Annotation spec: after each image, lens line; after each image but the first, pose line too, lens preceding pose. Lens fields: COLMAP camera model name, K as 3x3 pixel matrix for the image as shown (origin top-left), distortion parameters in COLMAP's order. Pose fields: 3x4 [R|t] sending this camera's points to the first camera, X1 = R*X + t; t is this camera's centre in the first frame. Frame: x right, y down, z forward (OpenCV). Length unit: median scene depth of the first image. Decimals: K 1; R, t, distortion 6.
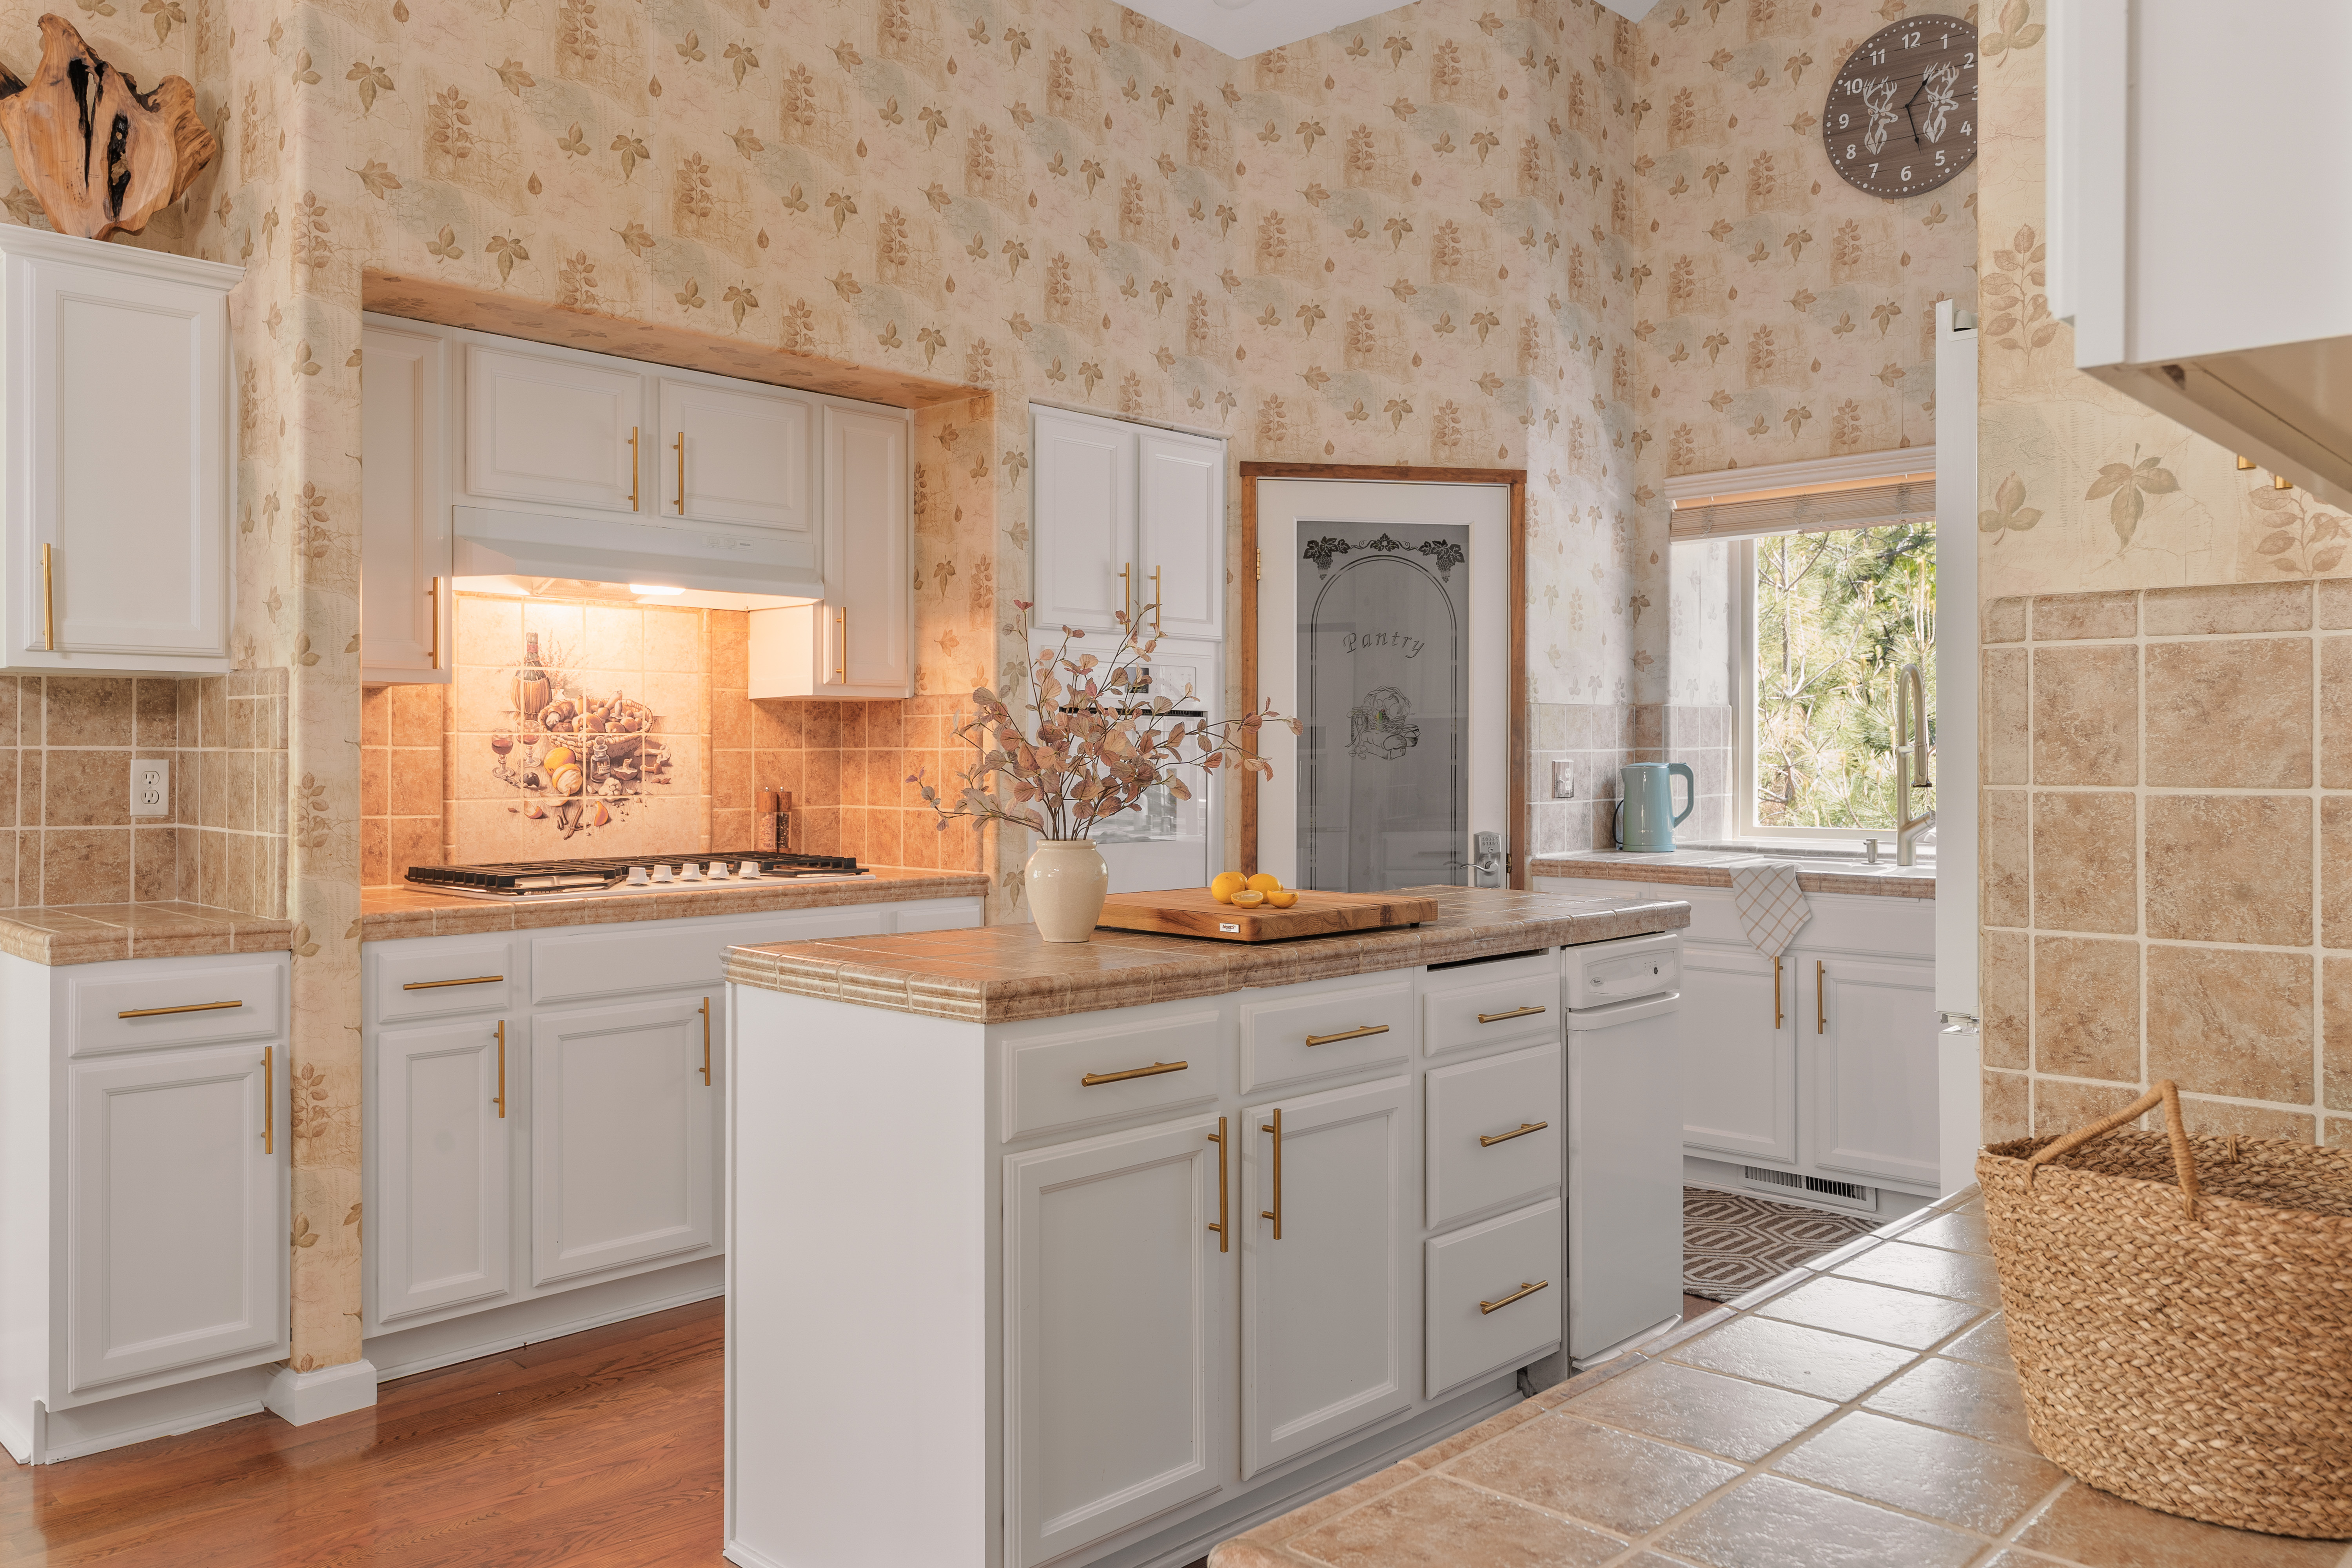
lens RADIAL K [[1740.9, 0, 1181.2], [0, 1740.9, 756.0], [0, 0, 1]] dist [0.002571, 0.005092]
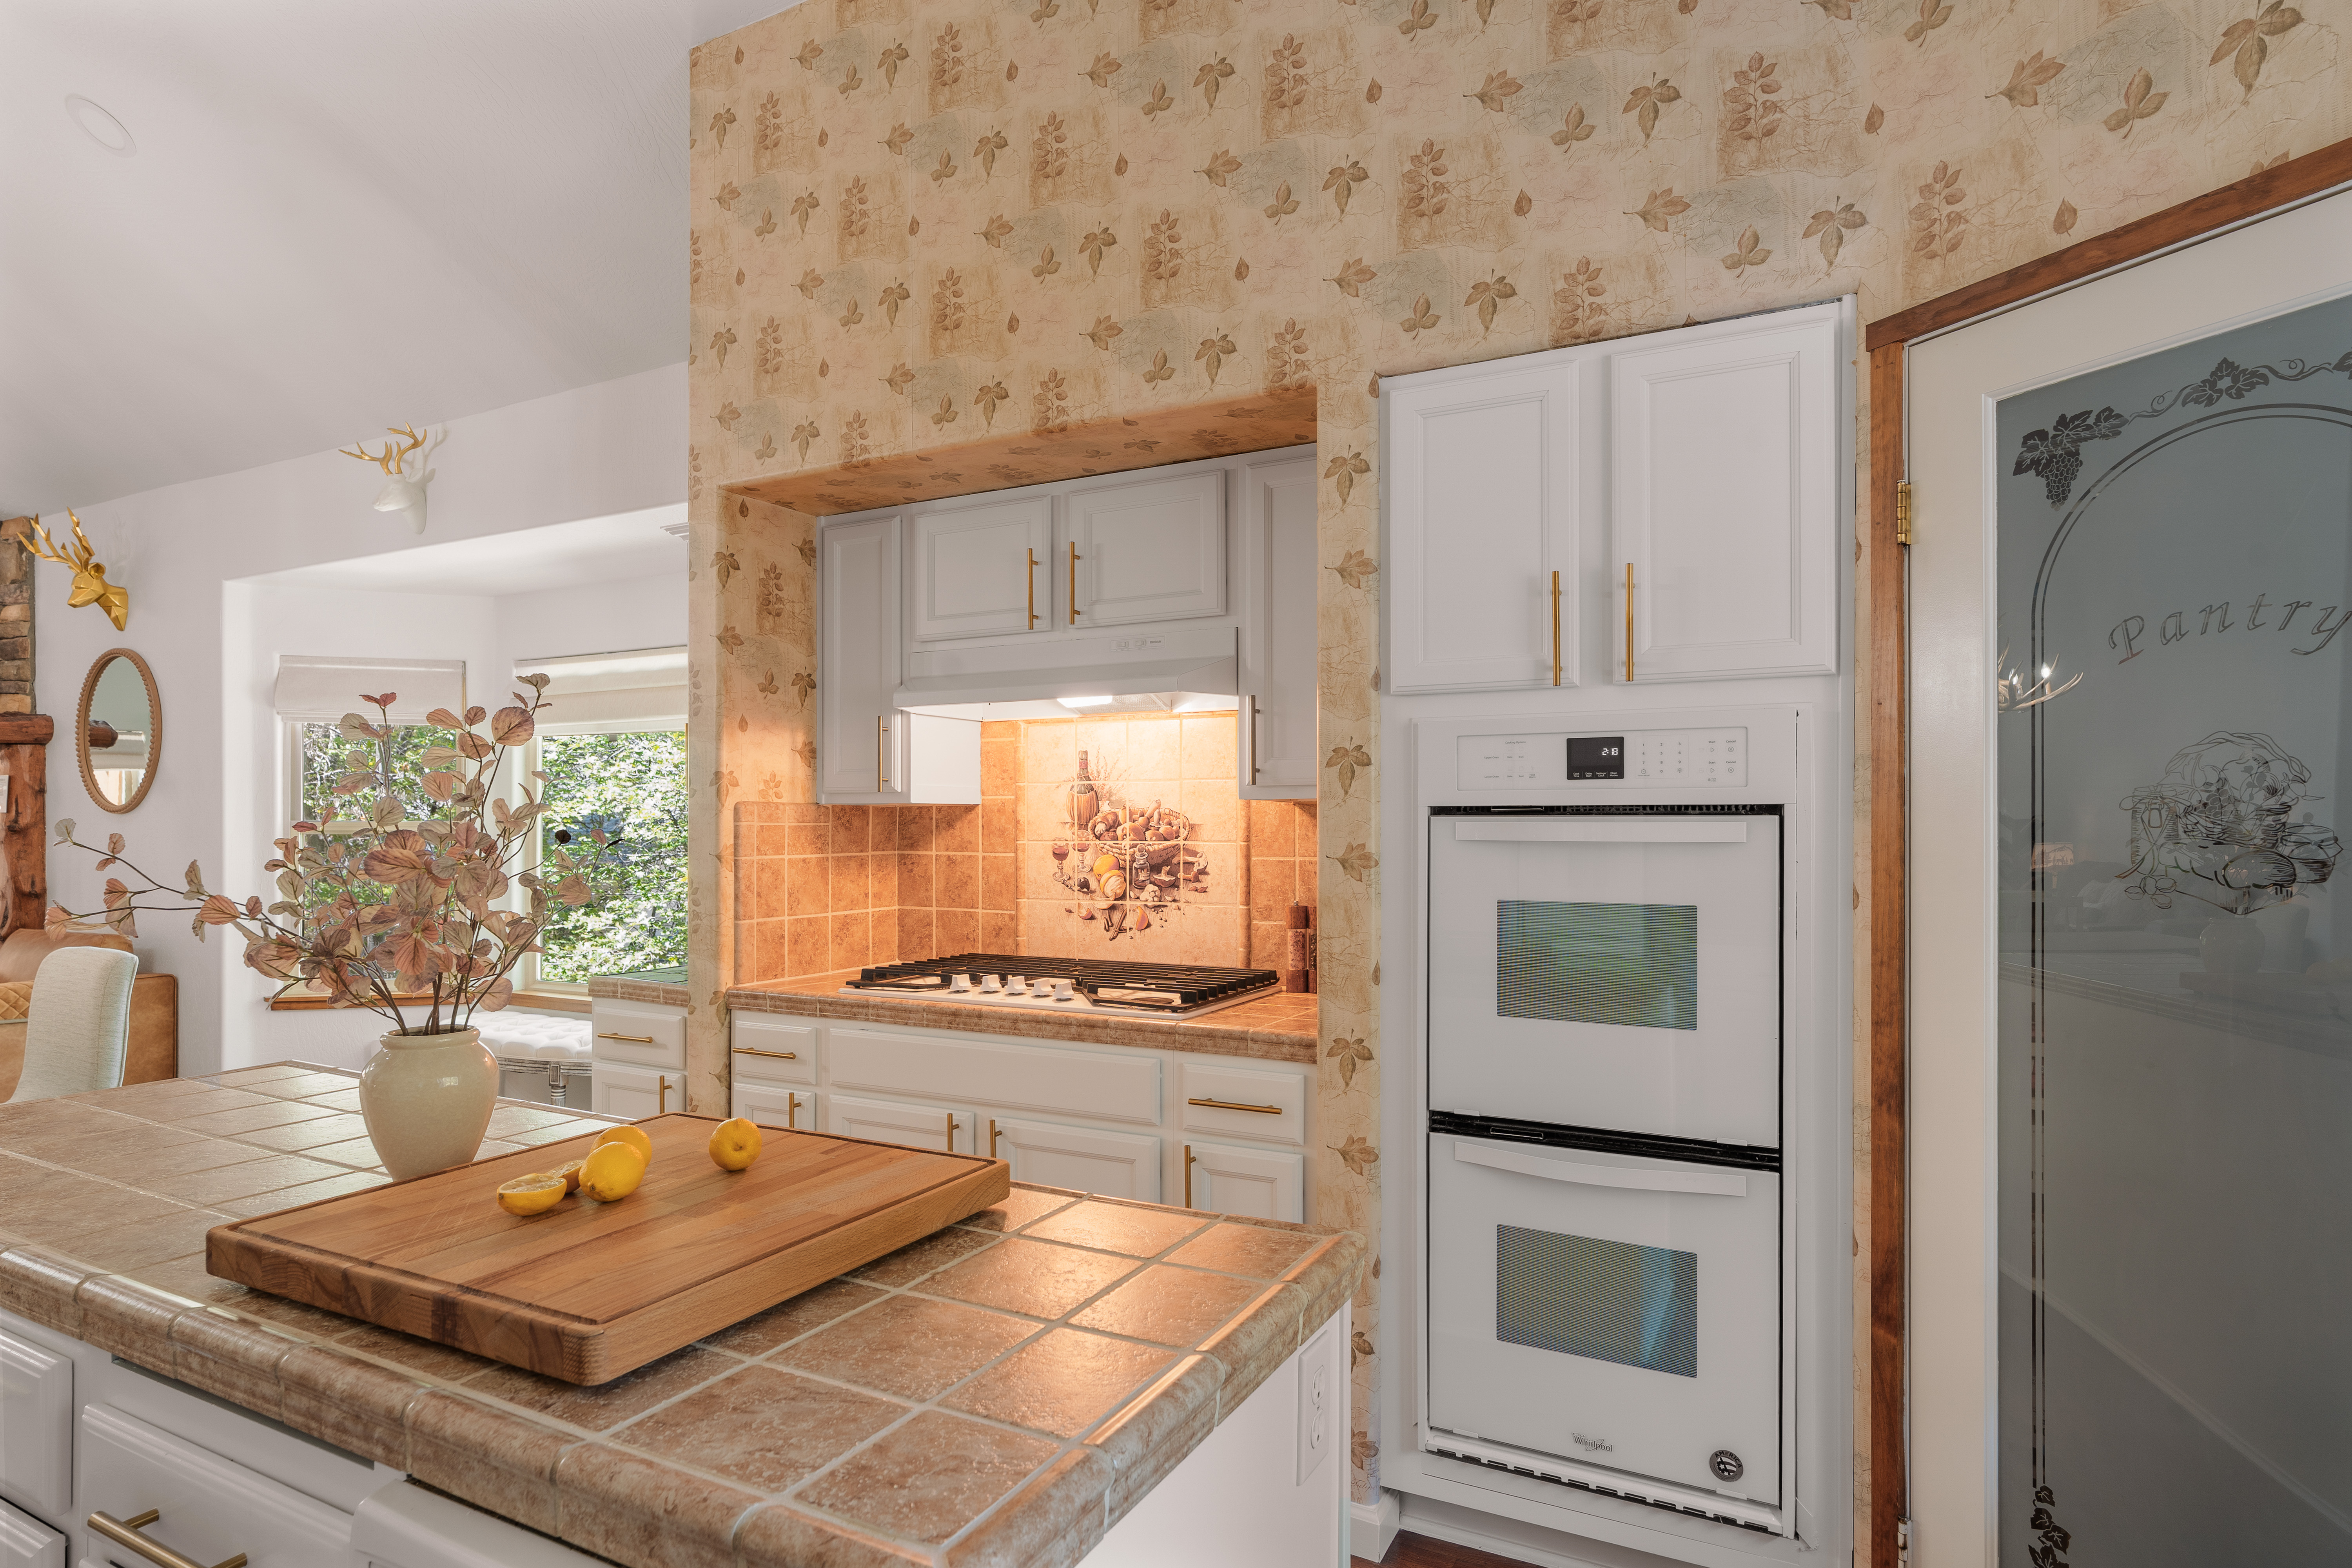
lens RADIAL K [[1248.7, 0, 1185.7], [0, 1248.7, 820.2], [0, 0, 1]] dist [-0.003052, -0.000576]
pose [[0.279227, -0.006268, -0.960205, 0.371972], [0.000104, 0.999979, -0.006498, -0.019853], [0.960225, 0.001714, 0.279222, 0.773301]]
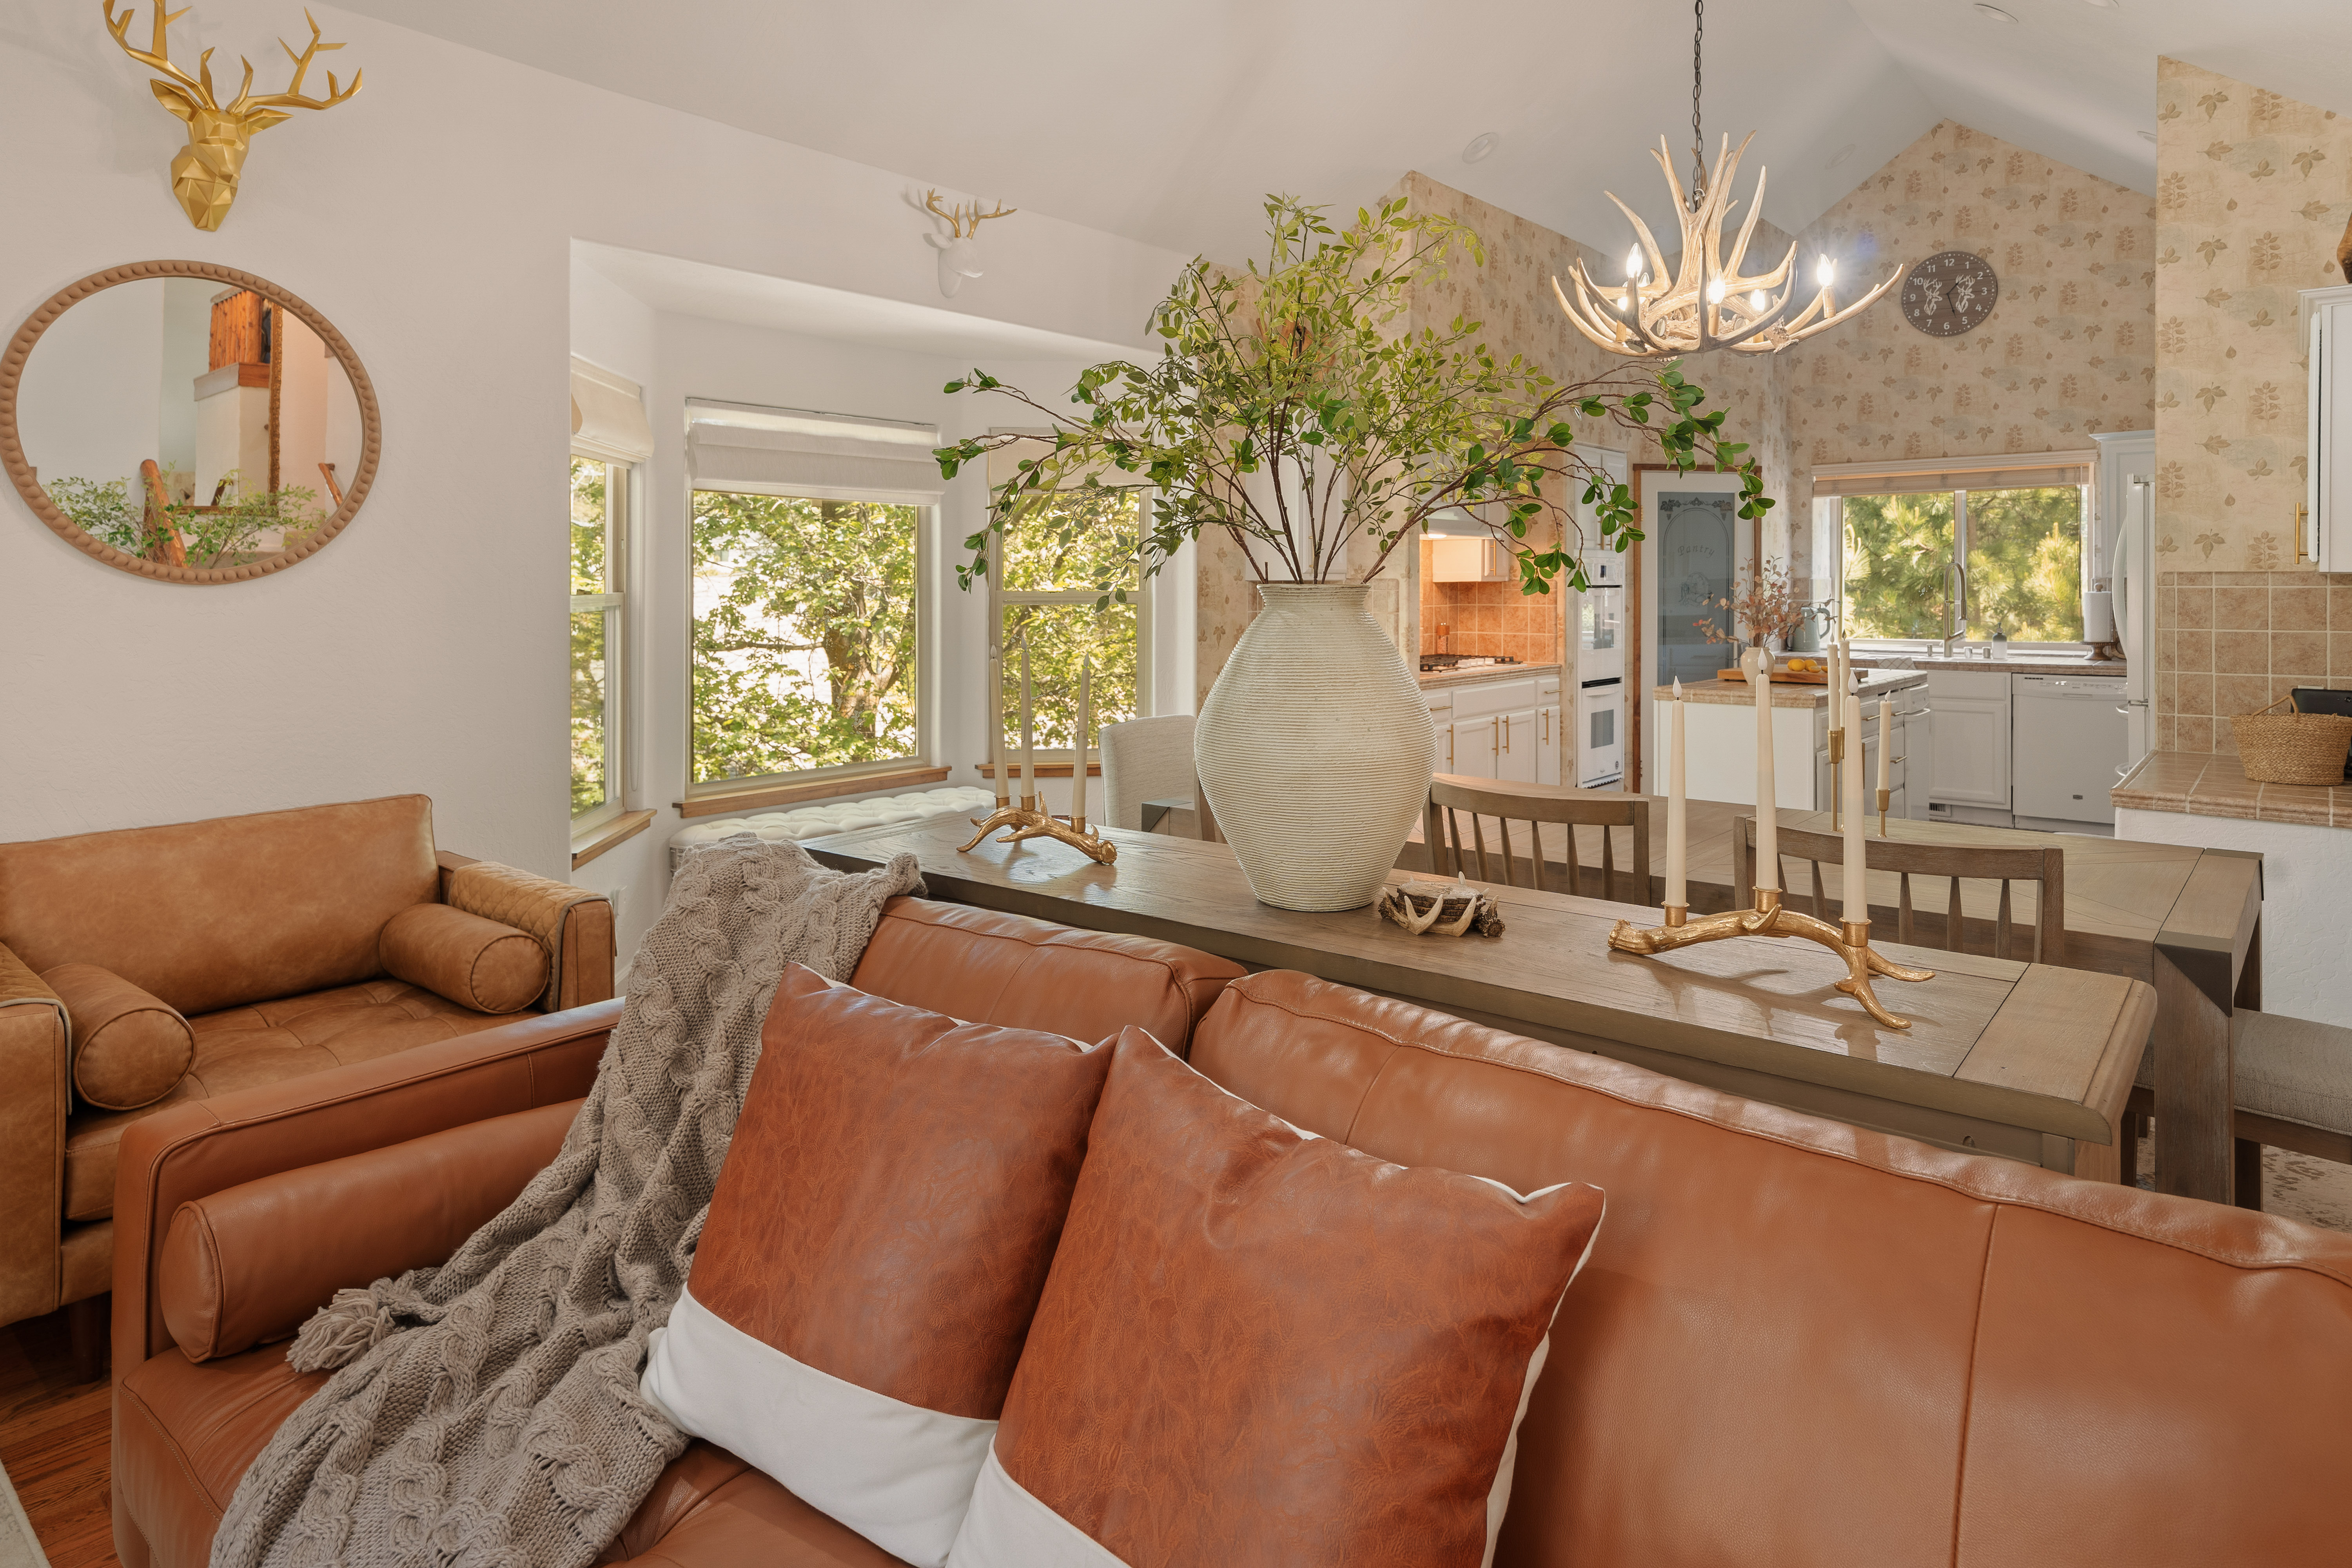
lens RADIAL K [[1344.4, 0, 1167.2], [0, 1344.4, 593.1], [0, 0, 1]] dist [0.001511, -0.000350]
pose [[0.998657, -0.004381, 0.051624, -0.666902], [0.004012, 0.999966, 0.007255, -0.032897], [-0.051654, -0.007038, 0.998640, -0.624879]]
